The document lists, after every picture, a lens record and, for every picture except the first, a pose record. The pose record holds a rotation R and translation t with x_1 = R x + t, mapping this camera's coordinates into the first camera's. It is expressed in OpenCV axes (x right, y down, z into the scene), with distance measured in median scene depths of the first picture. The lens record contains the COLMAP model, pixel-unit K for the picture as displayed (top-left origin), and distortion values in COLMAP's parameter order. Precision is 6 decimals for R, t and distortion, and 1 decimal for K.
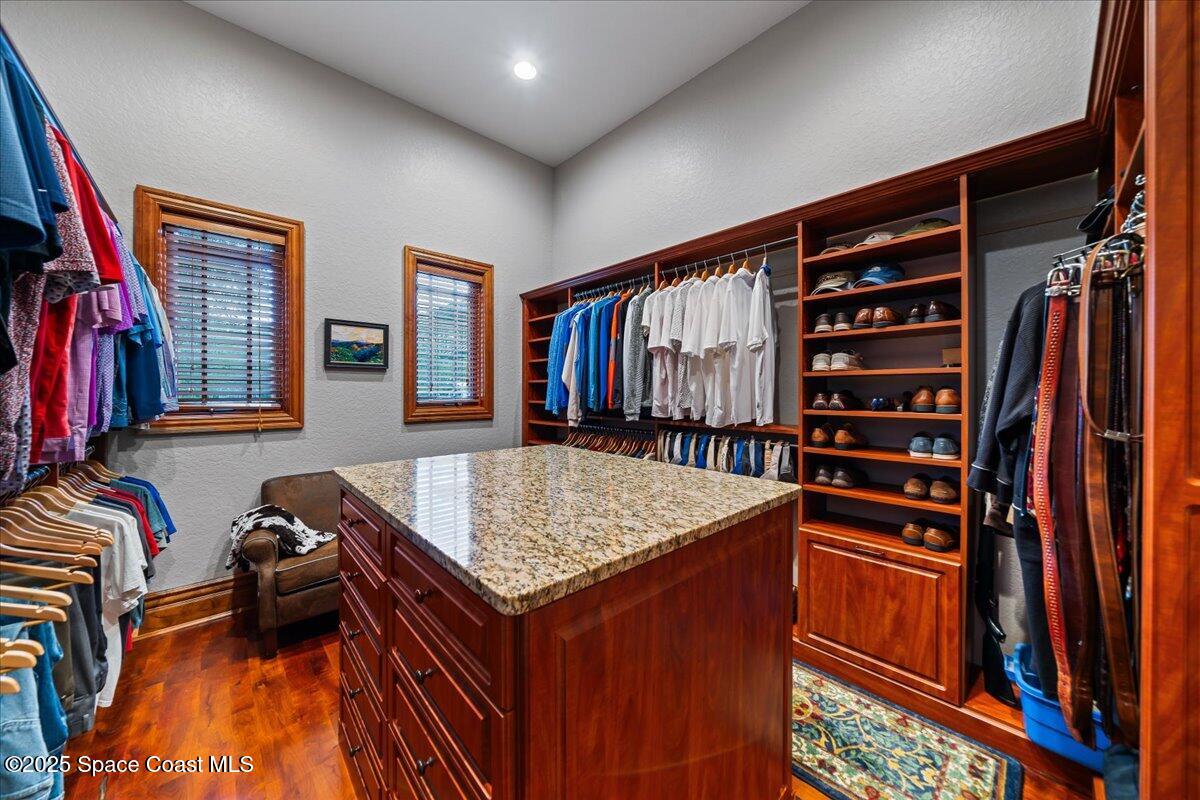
lens RADIAL K [[415.3, 0, 590.8], [0, 415.3, 395.2], [0, 0, 1]] dist [-0.001285, -0.000048]
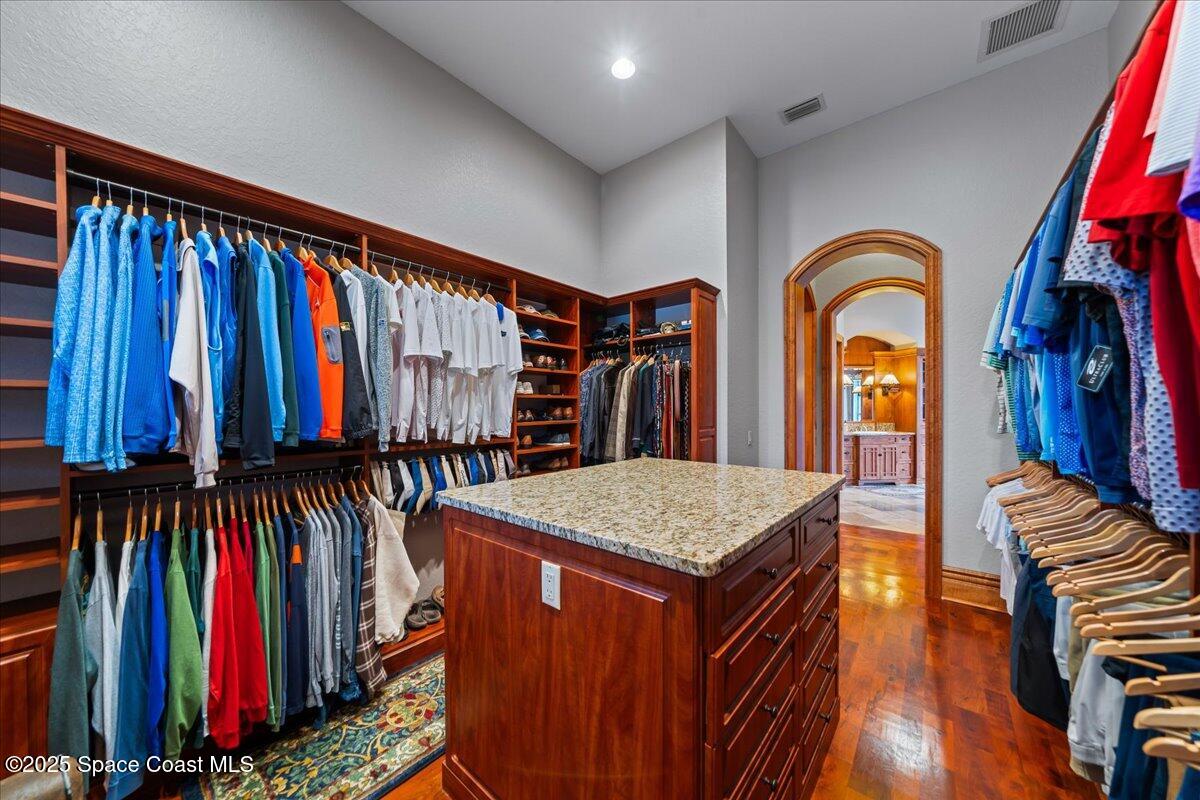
lens RADIAL K [[415.3, 0, 590.8], [0, 415.3, 395.2], [0, 0, 1]] dist [-0.001285, -0.000048]
pose [[-0.125166, 0.021624, 0.991900, -0.801567], [0.003750, 0.999766, -0.021322, -0.022016], [-0.992129, 0.001050, -0.125218, 0.897951]]
